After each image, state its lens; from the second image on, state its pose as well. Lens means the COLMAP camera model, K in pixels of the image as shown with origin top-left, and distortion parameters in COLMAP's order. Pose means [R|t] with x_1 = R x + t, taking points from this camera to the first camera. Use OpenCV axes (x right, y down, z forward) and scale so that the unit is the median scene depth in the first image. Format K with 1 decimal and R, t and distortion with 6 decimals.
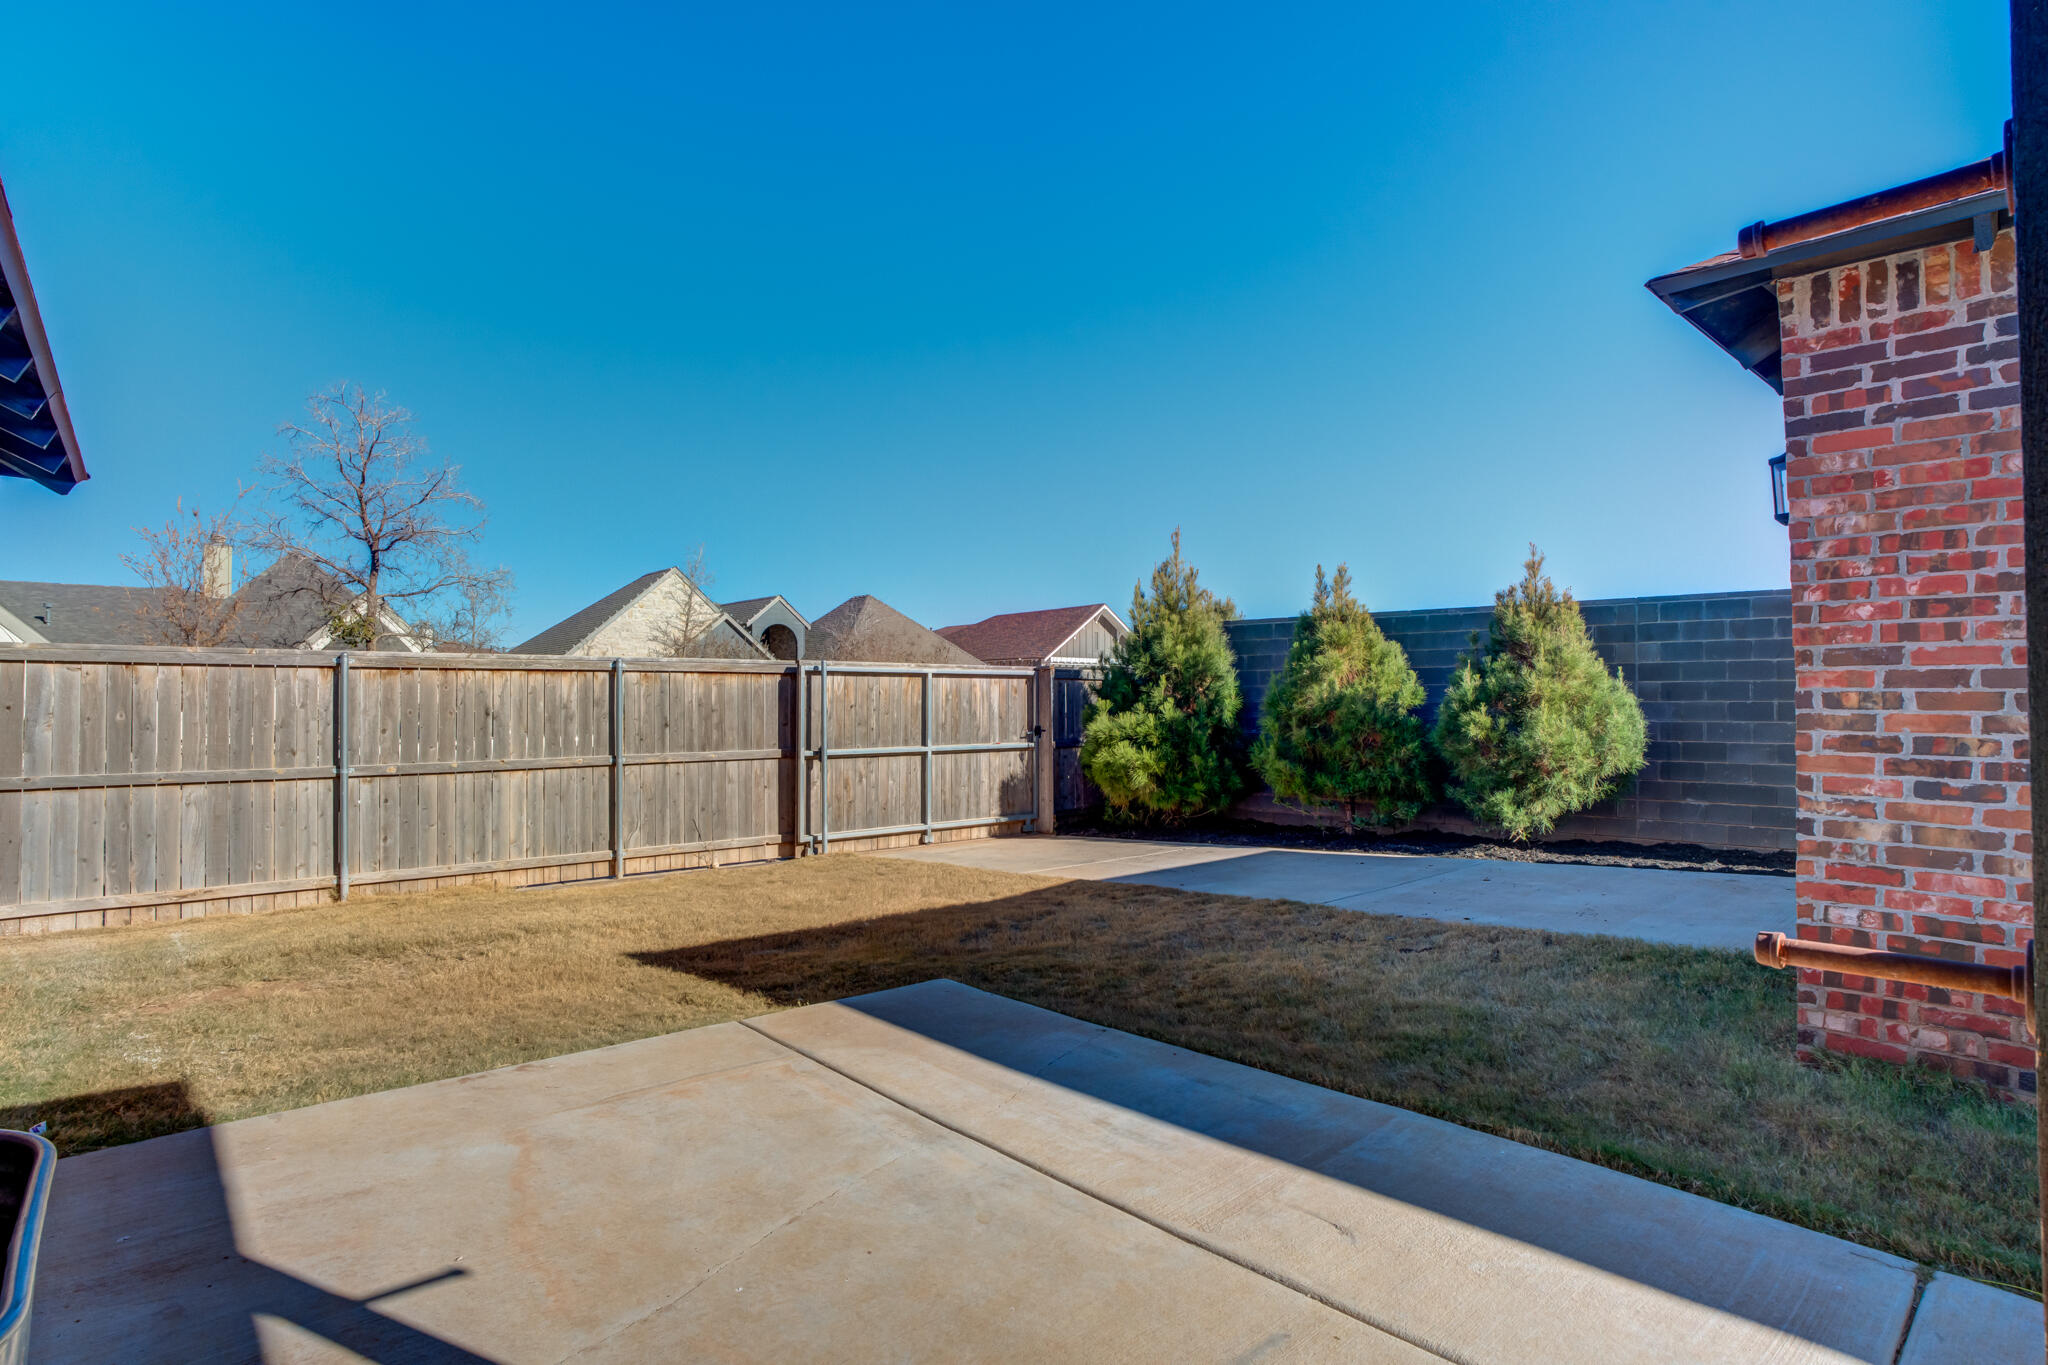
lens RADIAL K [[1047.3, 0, 1016.0], [0, 1047.3, 686.9], [0, 0, 1]] dist [0.005883, 0.005900]
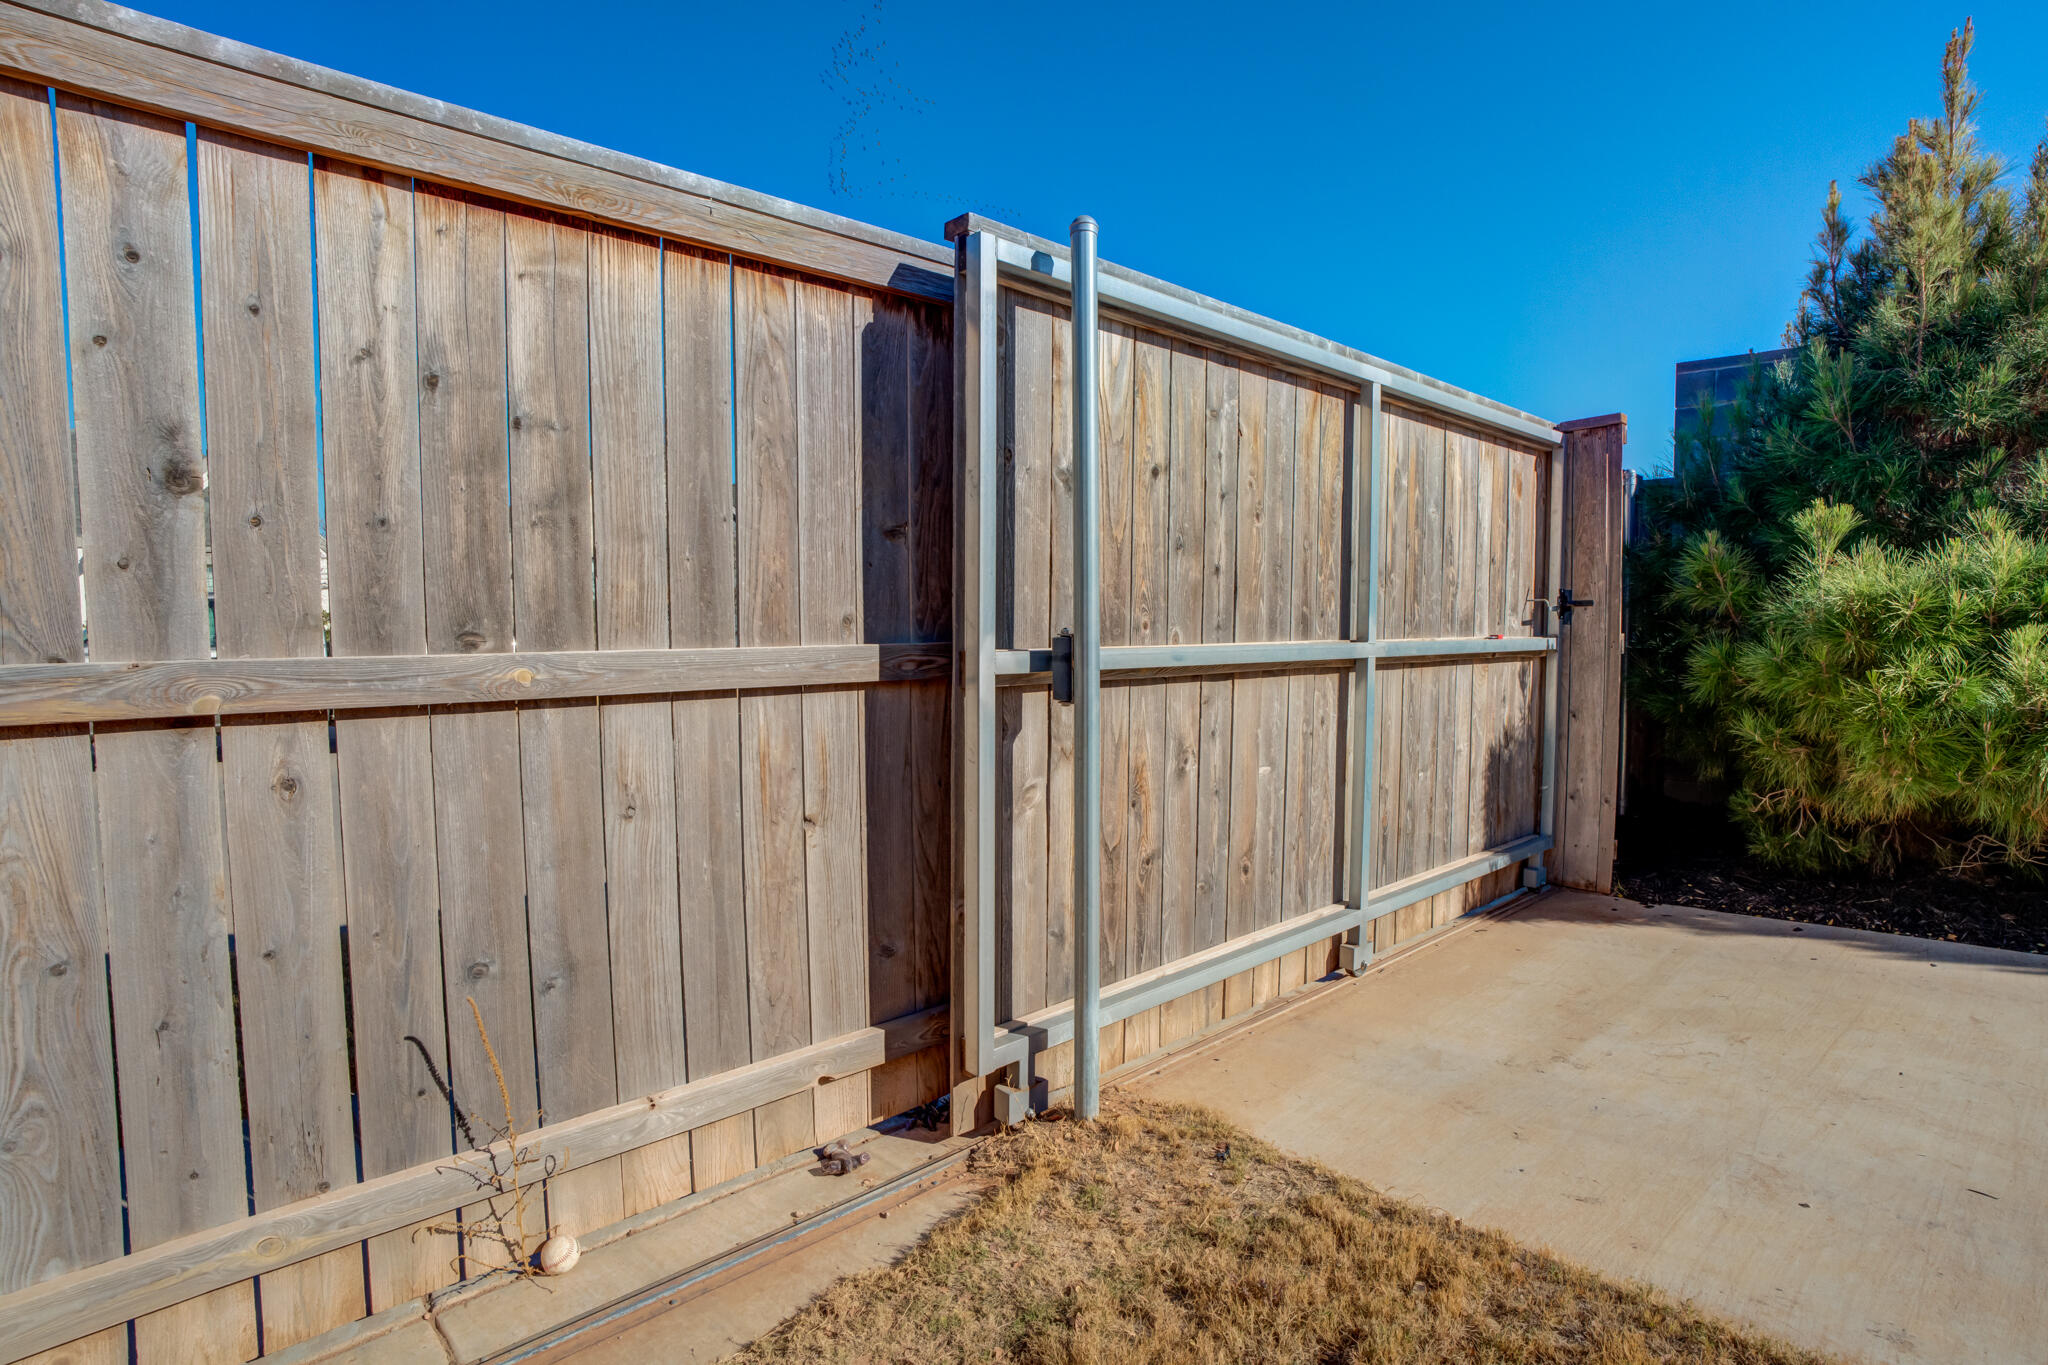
lens RADIAL K [[982.4, 0, 1033.7], [0, 982.4, 678.5], [0, 0, 1]] dist [-0.002253, -0.000093]
pose [[0.999773, 0.001005, 0.021302, -0.196039], [-0.002542, 0.997384, 0.072242, 0.051642], [-0.021174, -0.072279, 0.997160, 0.792774]]
